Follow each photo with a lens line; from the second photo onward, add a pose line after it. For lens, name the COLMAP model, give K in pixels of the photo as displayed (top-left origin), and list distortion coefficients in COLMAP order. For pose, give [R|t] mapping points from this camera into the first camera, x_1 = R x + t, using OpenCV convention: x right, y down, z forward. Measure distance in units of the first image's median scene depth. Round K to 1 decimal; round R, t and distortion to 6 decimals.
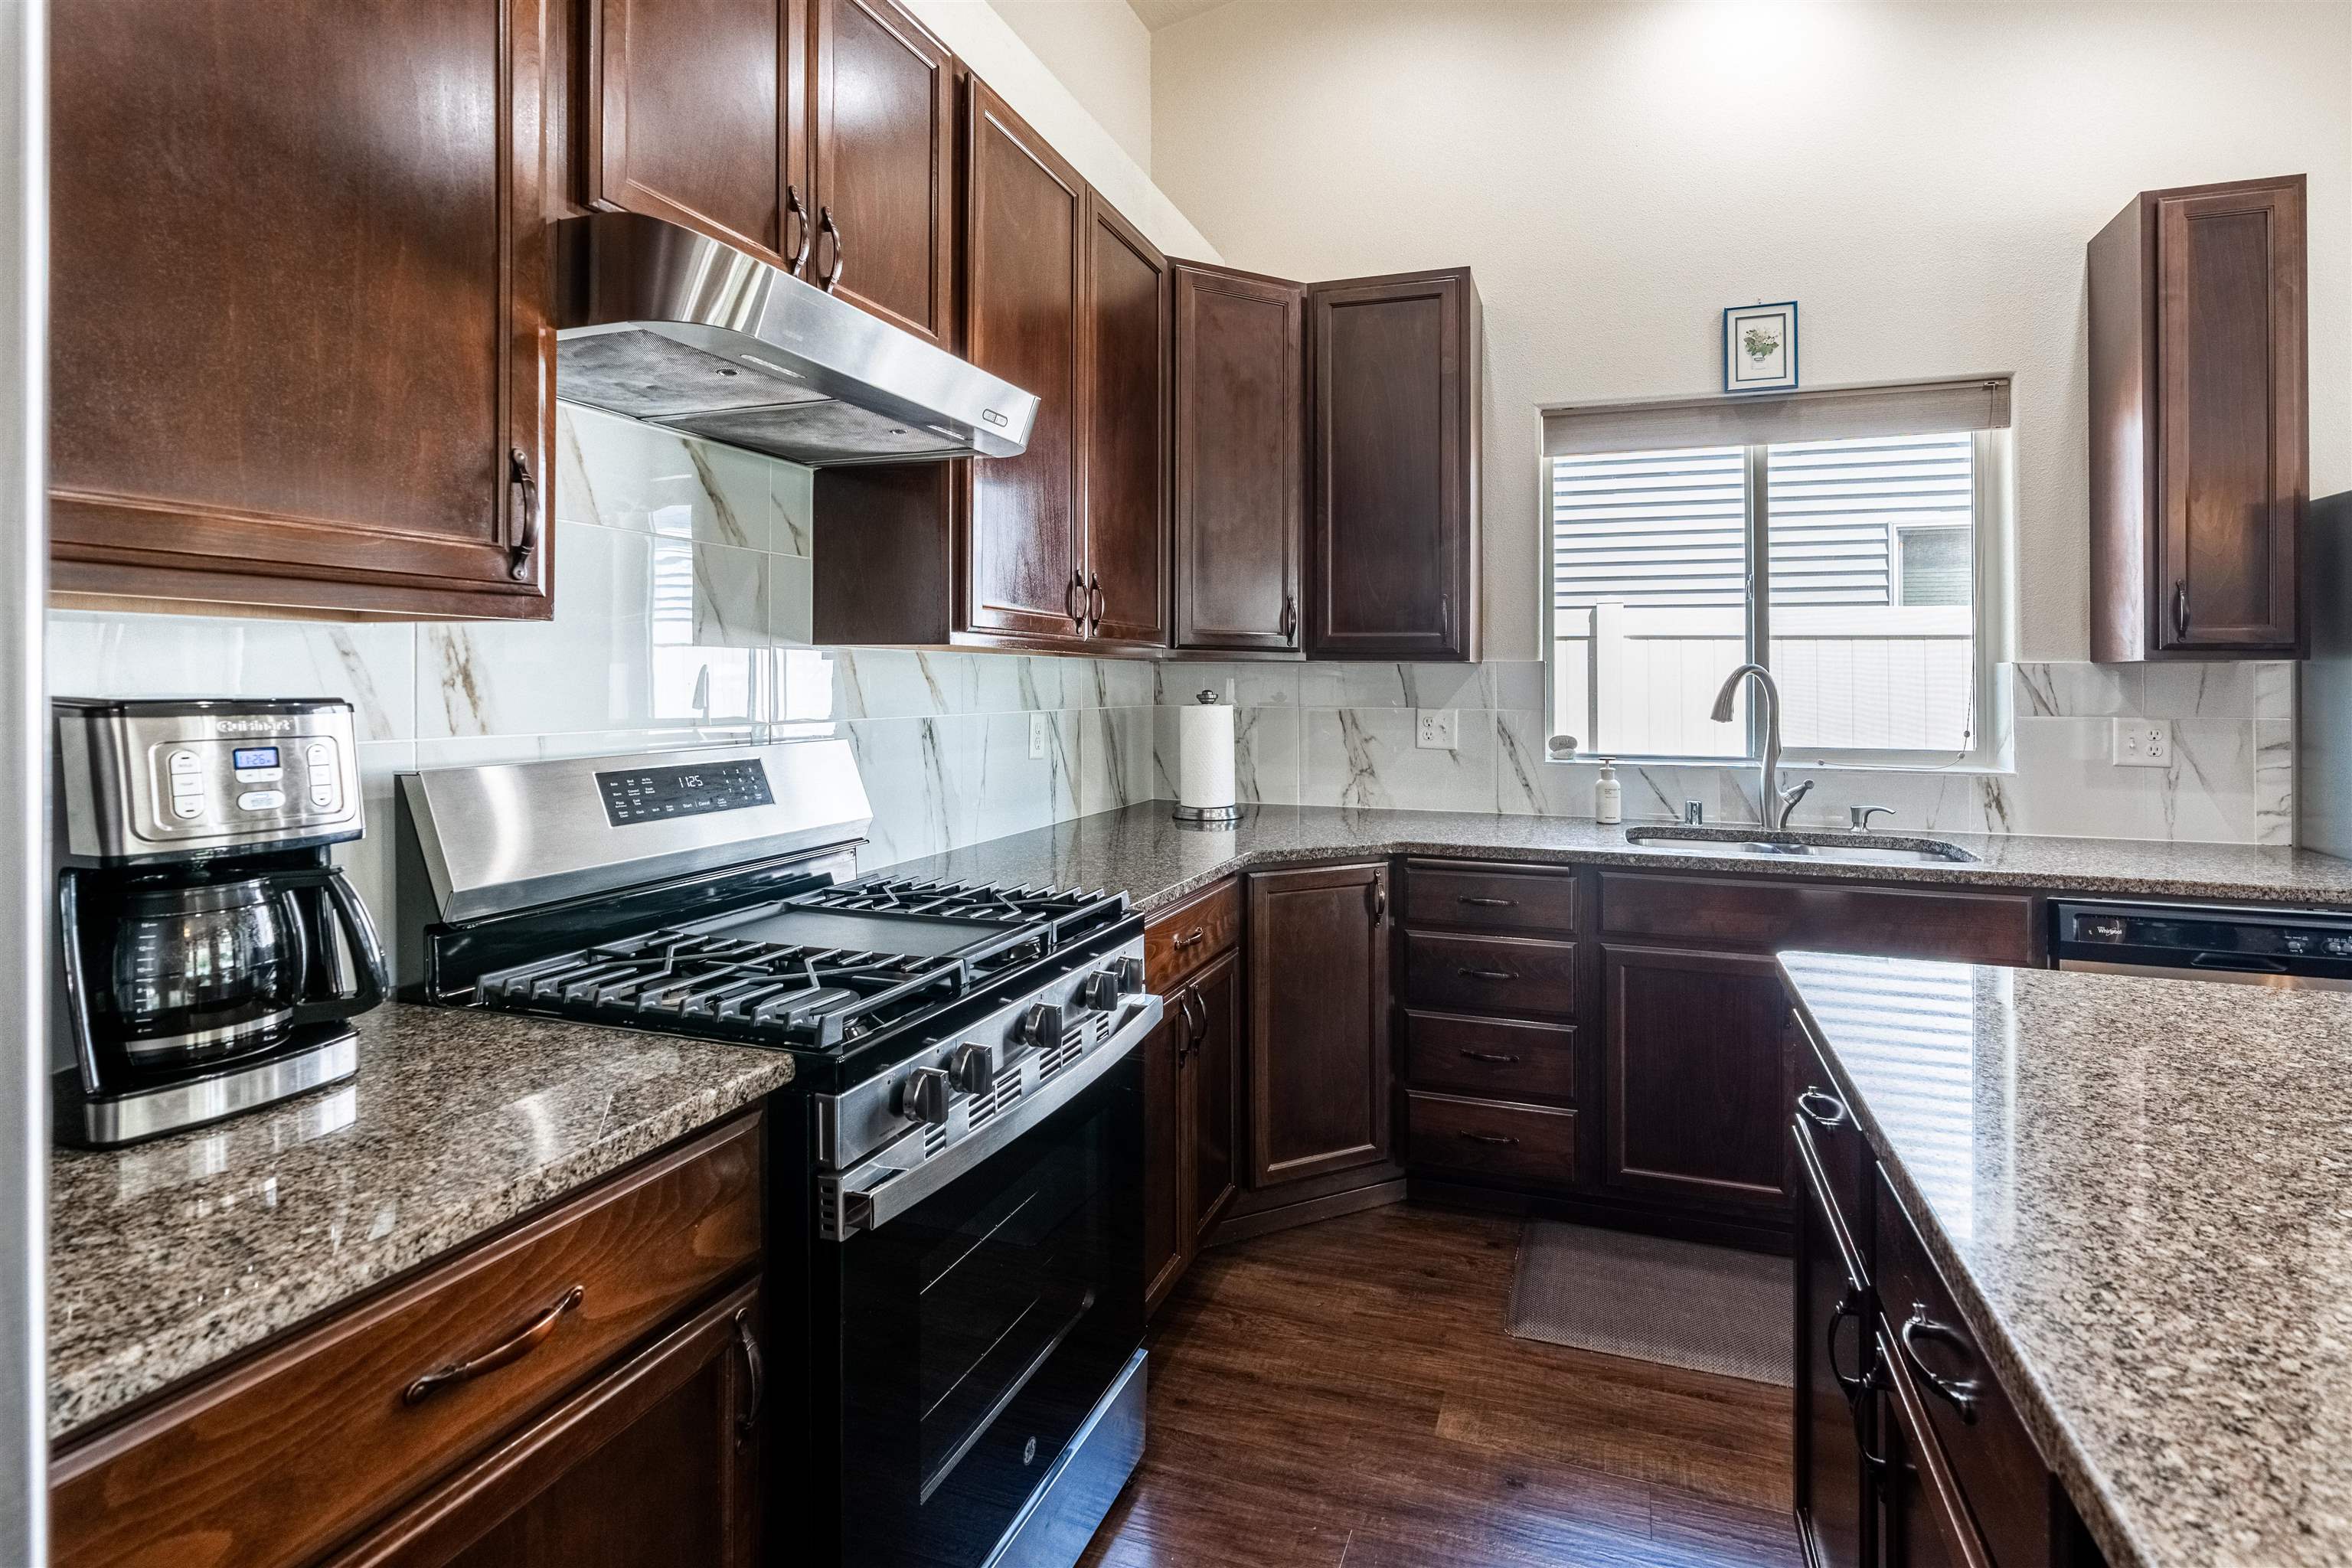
lens RADIAL K [[1094.5, 0, 1222.5], [0, 1094.5, 673.3], [0, 0, 1]] dist [-0.004347, 0.001487]
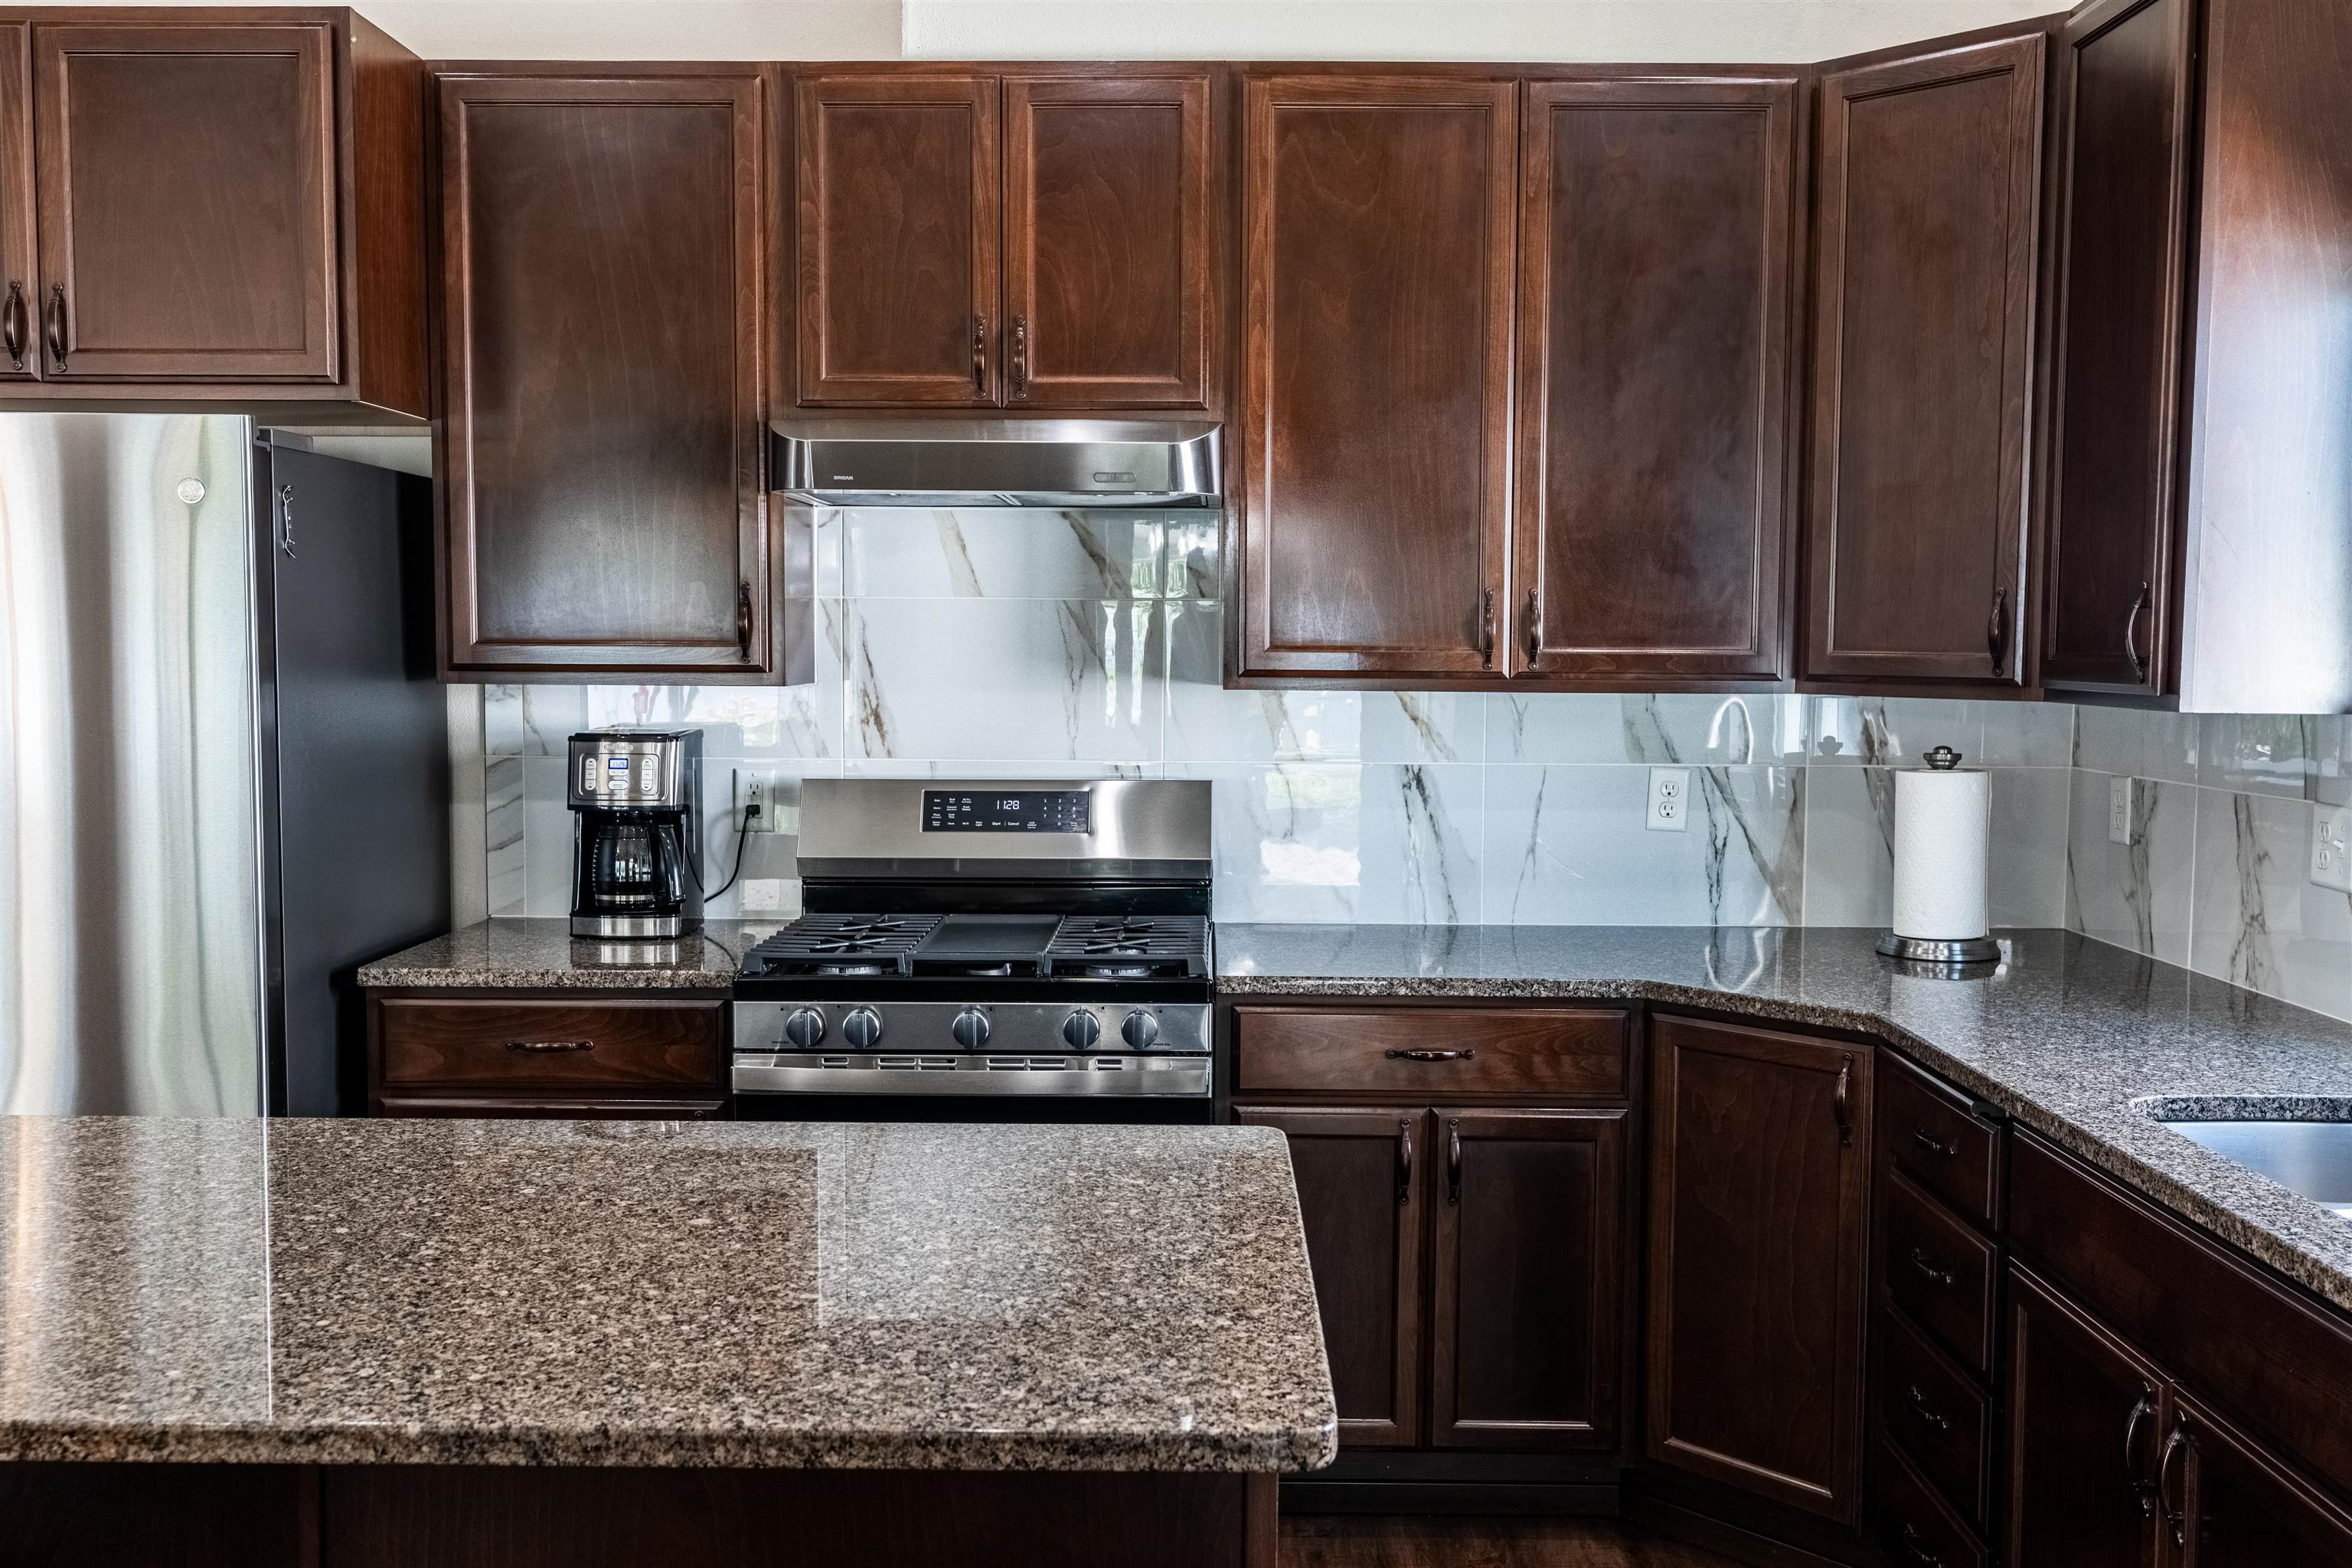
lens RADIAL K [[2019.7, 0, 1184.4], [0, 2019.7, 774.1], [0, 0, 1]] dist [0.008256, -0.007540]
pose [[0.318346, 0.057774, -0.946212, 1.136035], [0.003511, 0.998062, 0.062121, -0.049715], [0.947968, -0.023098, 0.317526, 0.313440]]
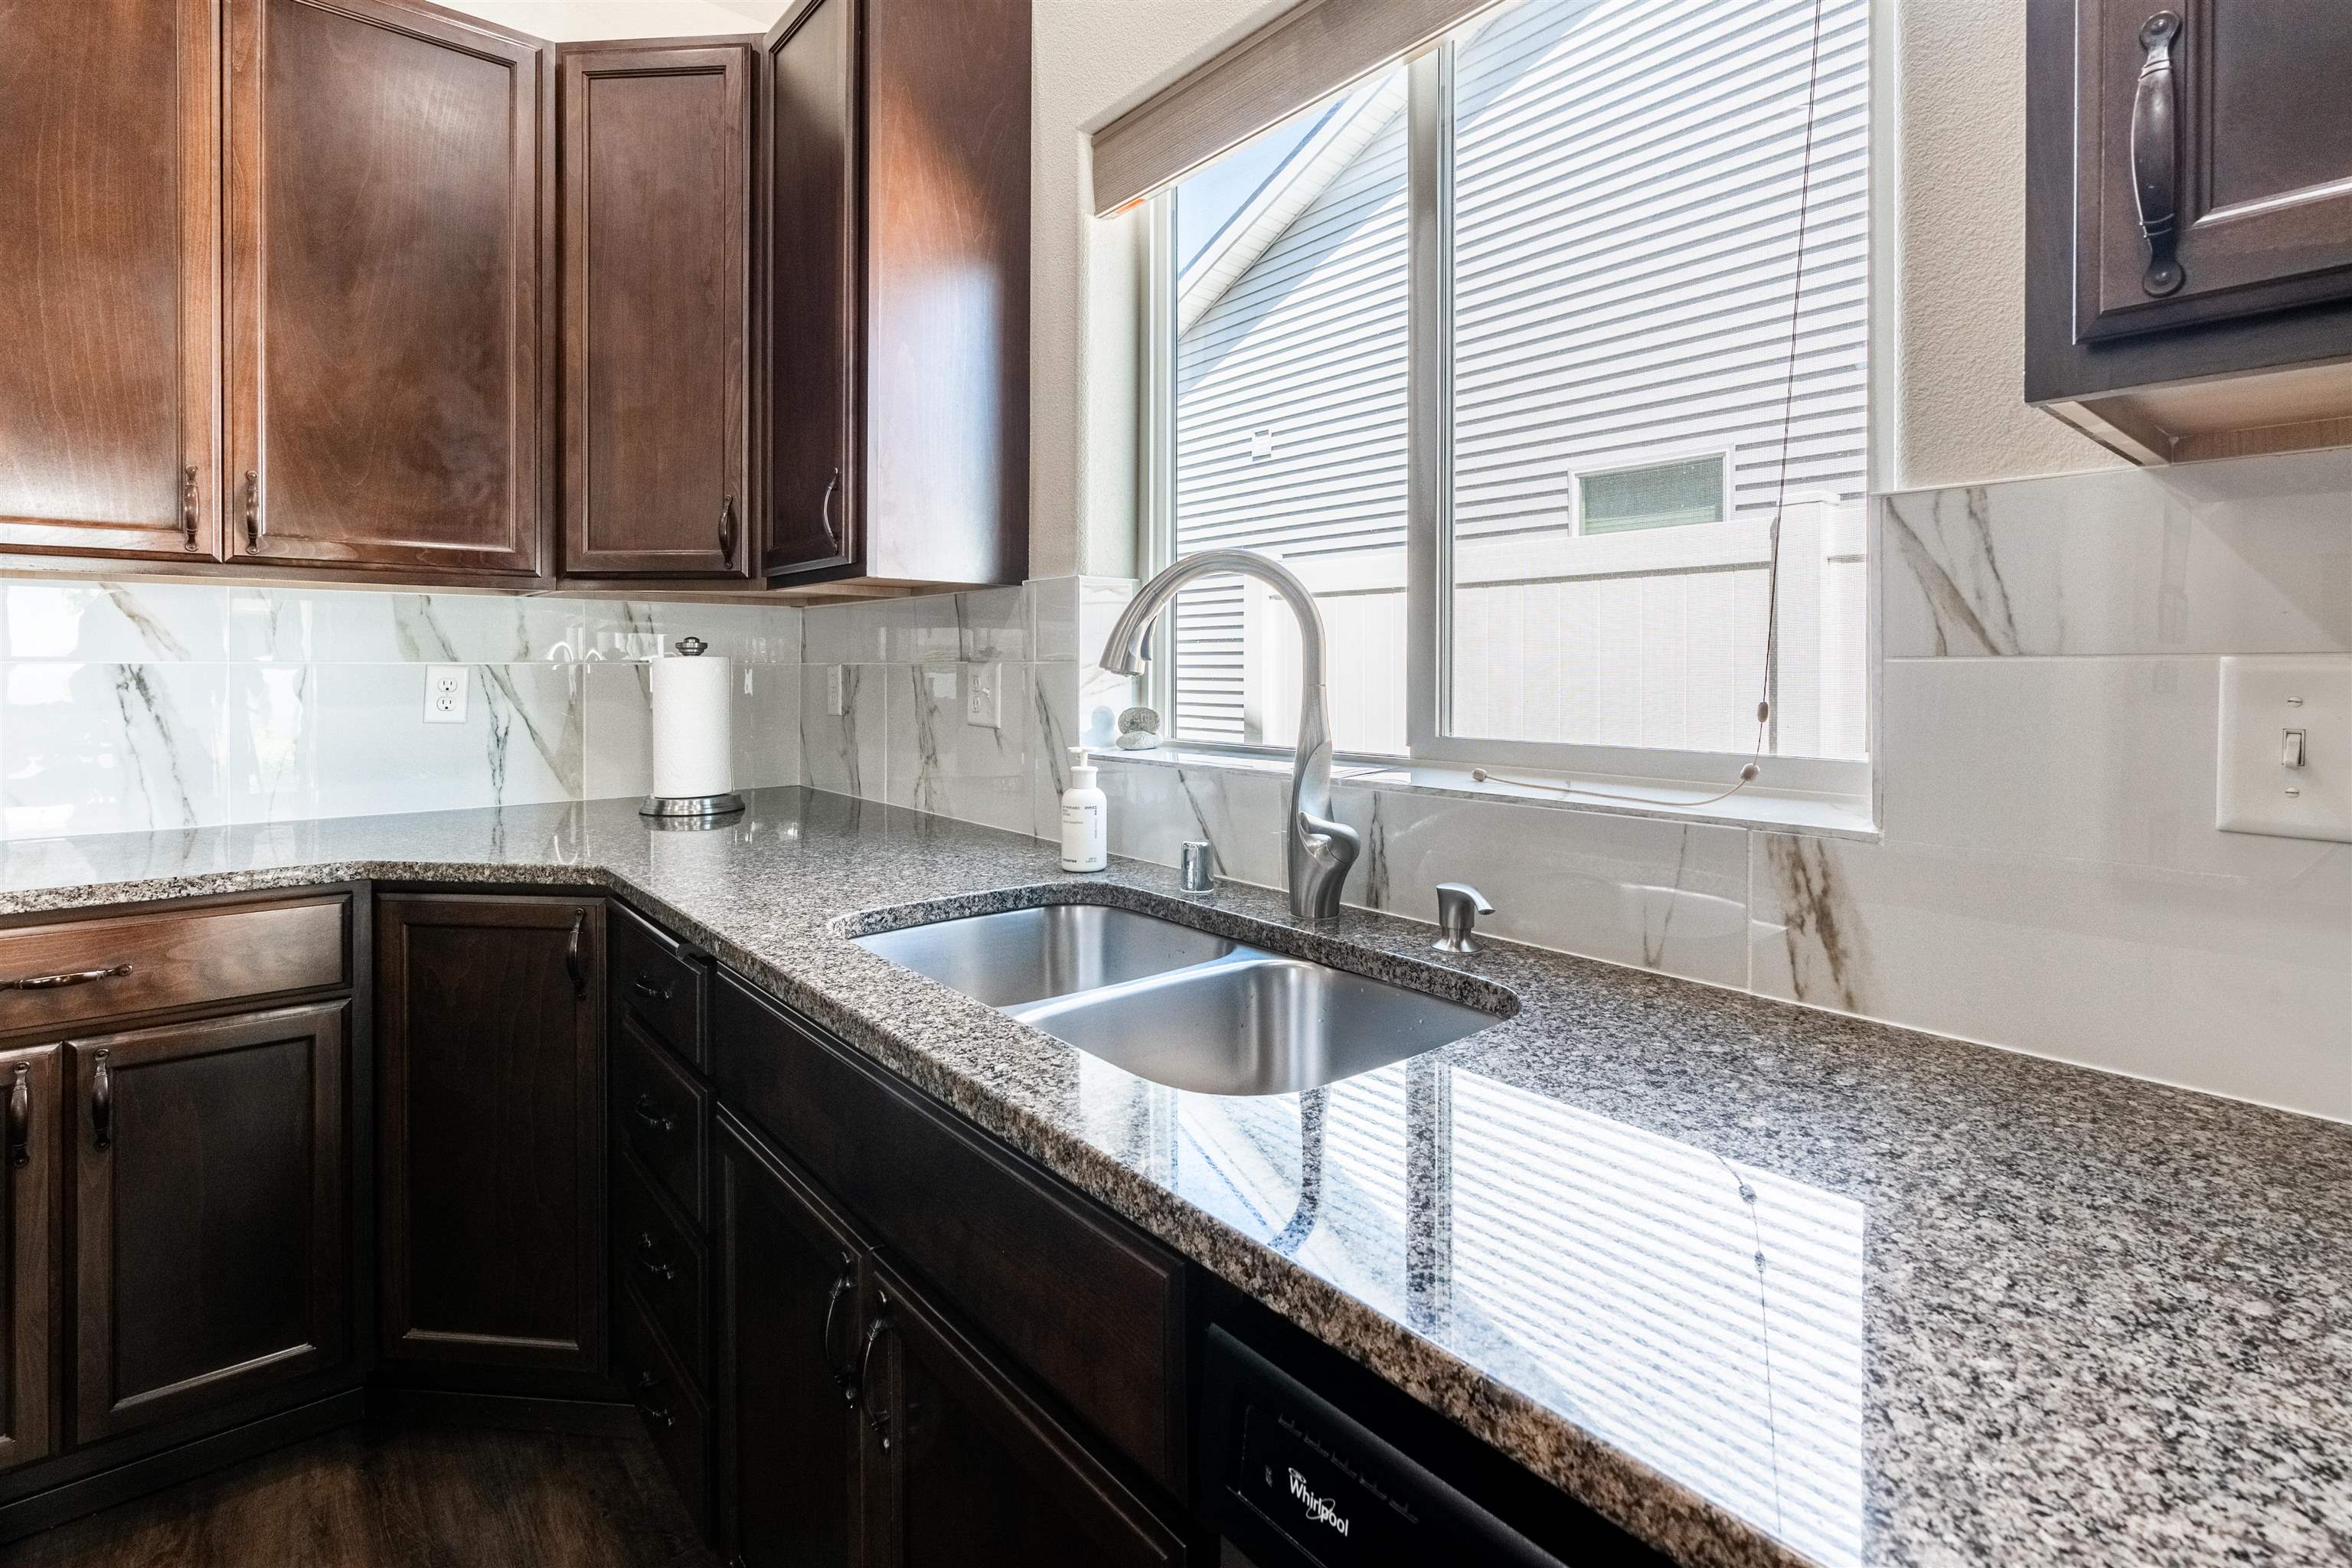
lens RADIAL K [[1094.5, 0, 1157.2], [0, 1094.5, 679.0], [0, 0, 1]] dist [-0.004347, 0.001487]
pose [[0.854521, 0.001805, -0.519414, 0.786384], [0.007018, 0.999863, 0.015020, 0.043310], [0.519370, -0.016481, 0.854391, 0.675079]]
